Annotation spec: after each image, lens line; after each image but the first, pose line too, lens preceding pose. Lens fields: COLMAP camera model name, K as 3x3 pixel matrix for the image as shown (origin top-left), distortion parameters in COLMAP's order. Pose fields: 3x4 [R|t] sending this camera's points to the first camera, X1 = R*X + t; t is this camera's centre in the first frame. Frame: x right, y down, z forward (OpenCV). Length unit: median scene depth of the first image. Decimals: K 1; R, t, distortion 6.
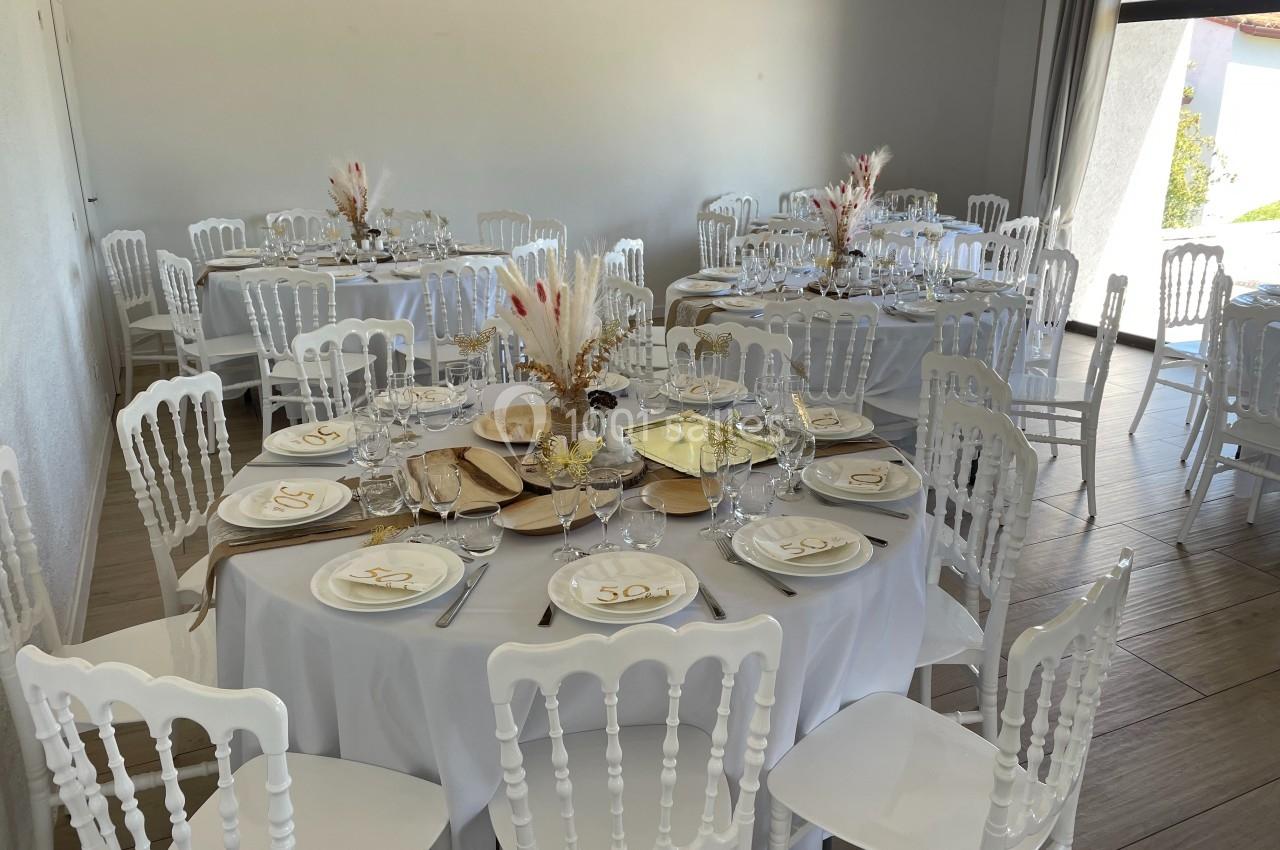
lens RADIAL K [[969.6, 0, 640.0], [0, 969.6, 425.0], [0, 0, 1]] dist [0.034922, -0.006730]
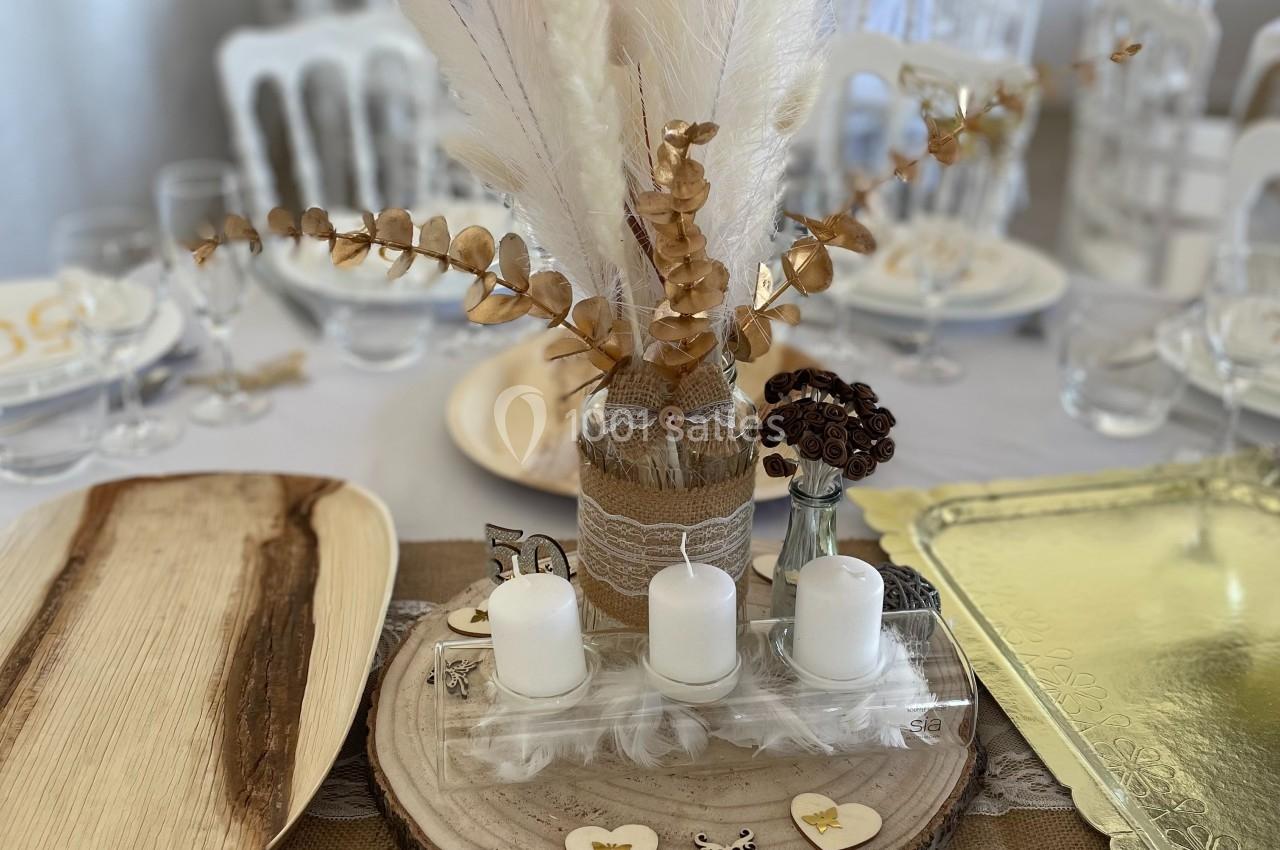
lens RADIAL K [[969.6, 0, 640.0], [0, 969.6, 425.0], [0, 0, 1]] dist [0.034922, -0.006730]
pose [[0.878849, 0.231657, -0.417085, 0.013556], [-0.135470, 0.959393, 0.247413, -0.074727], [0.457463, -0.160937, 0.874544, 0.807598]]
